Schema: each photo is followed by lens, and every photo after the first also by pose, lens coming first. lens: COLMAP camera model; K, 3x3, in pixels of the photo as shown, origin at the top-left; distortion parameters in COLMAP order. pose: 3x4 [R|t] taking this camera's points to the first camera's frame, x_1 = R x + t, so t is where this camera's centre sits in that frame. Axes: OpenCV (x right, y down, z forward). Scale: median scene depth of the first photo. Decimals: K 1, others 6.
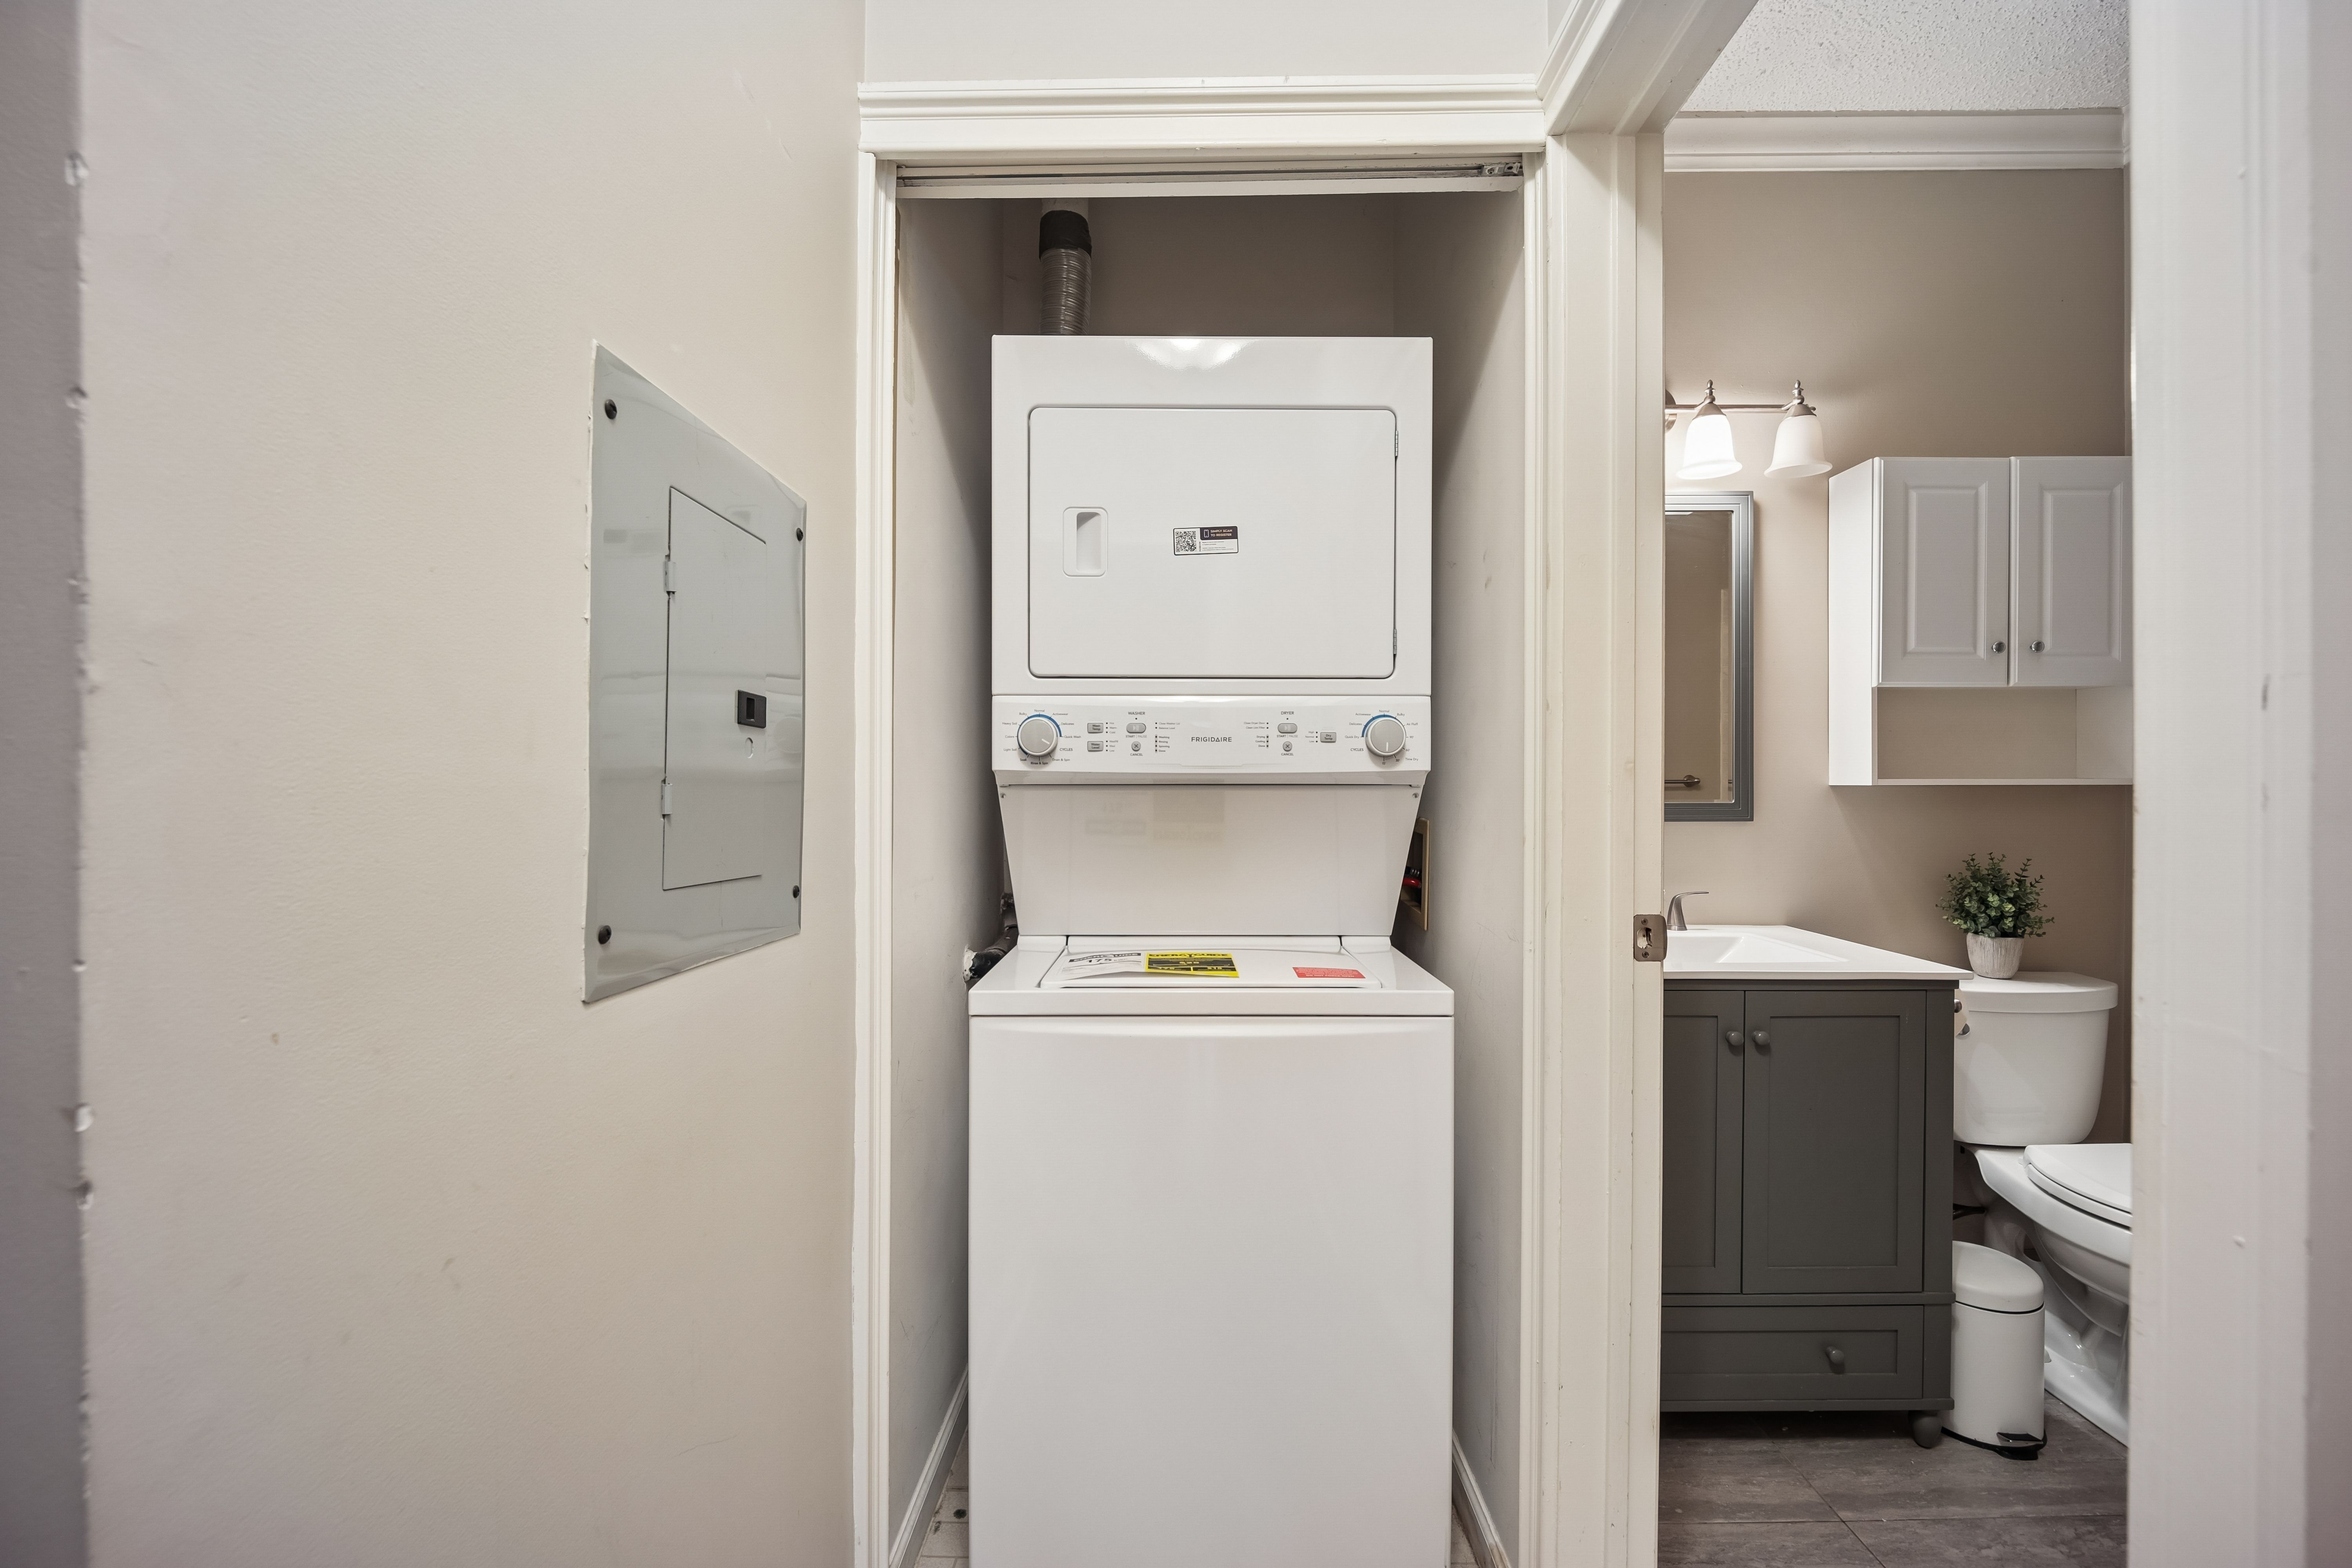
lens RADIAL K [[1013.3, 0, 1176.0], [0, 1013.3, 784.0], [0, 0, 1]] dist [-0.011909, -0.000433]
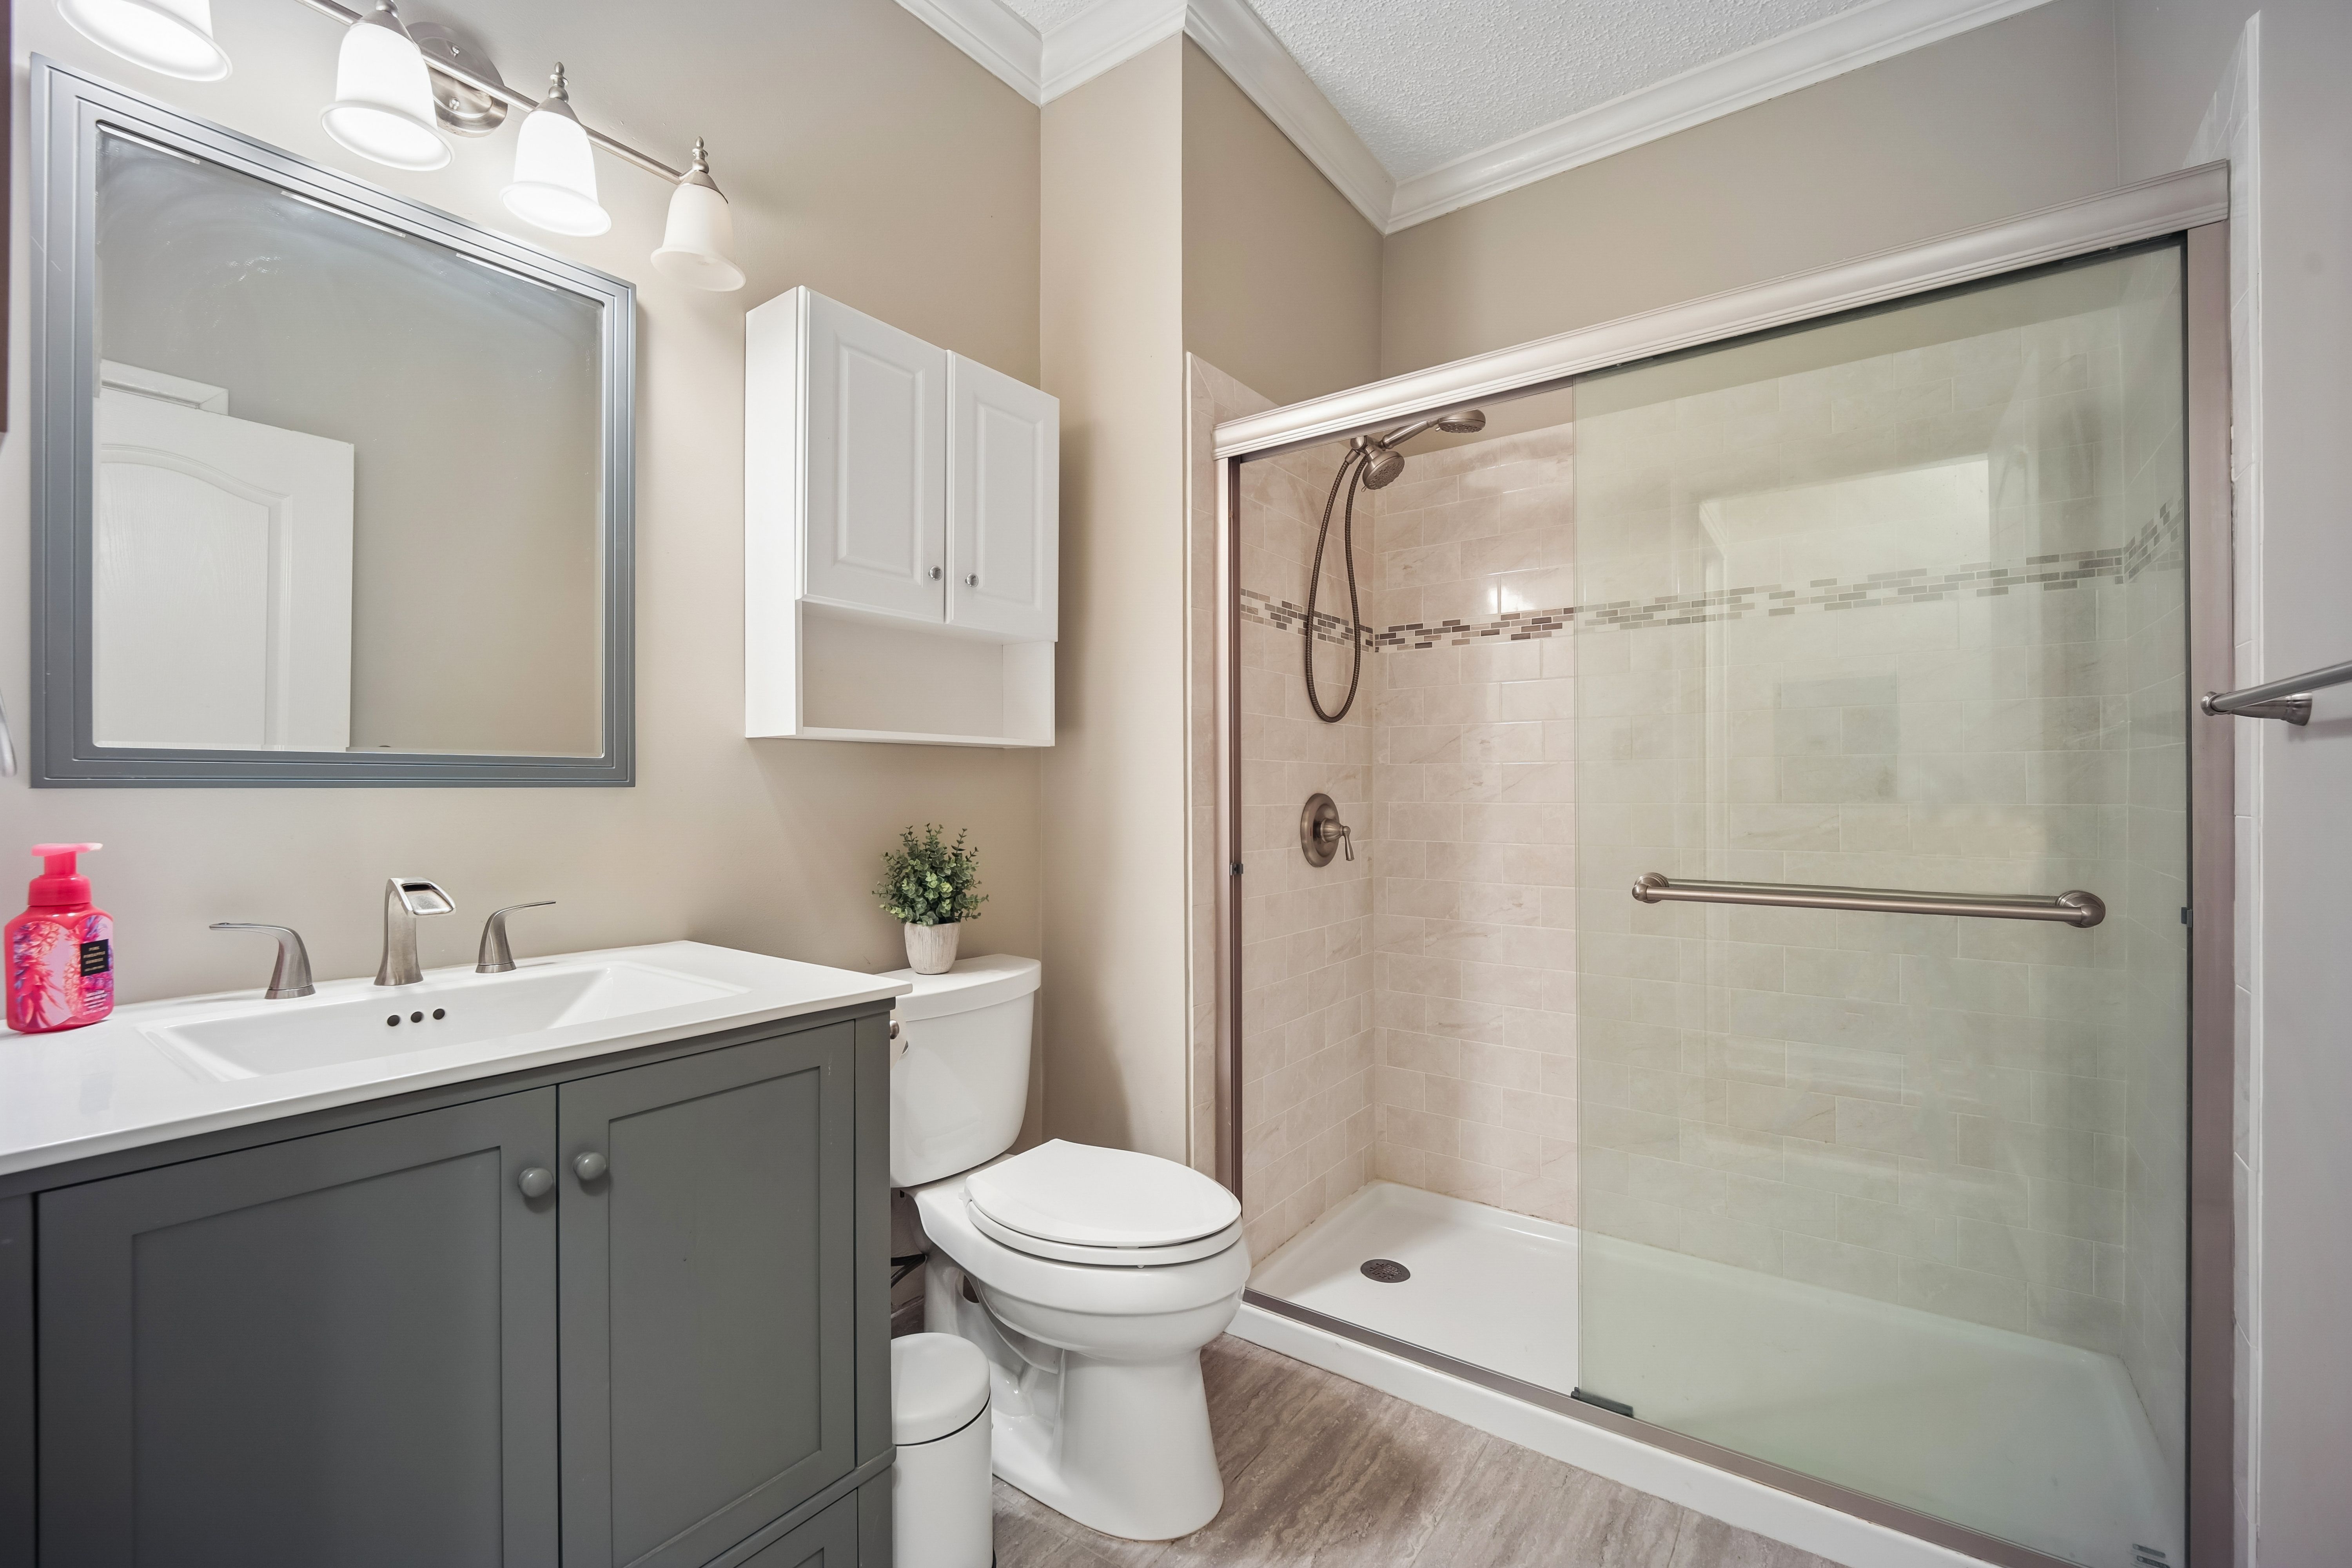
lens RADIAL K [[993.3, 0, 1176.3], [0, 993.3, 779.2], [0, 0, 1]] dist [0.002418, -0.009129]
pose [[0.596269, 0.005516, 0.802766, 0.279306], [0.005502, 0.999925, -0.010958, 0.042938], [-0.802766, 0.010951, 0.596194, 0.352758]]
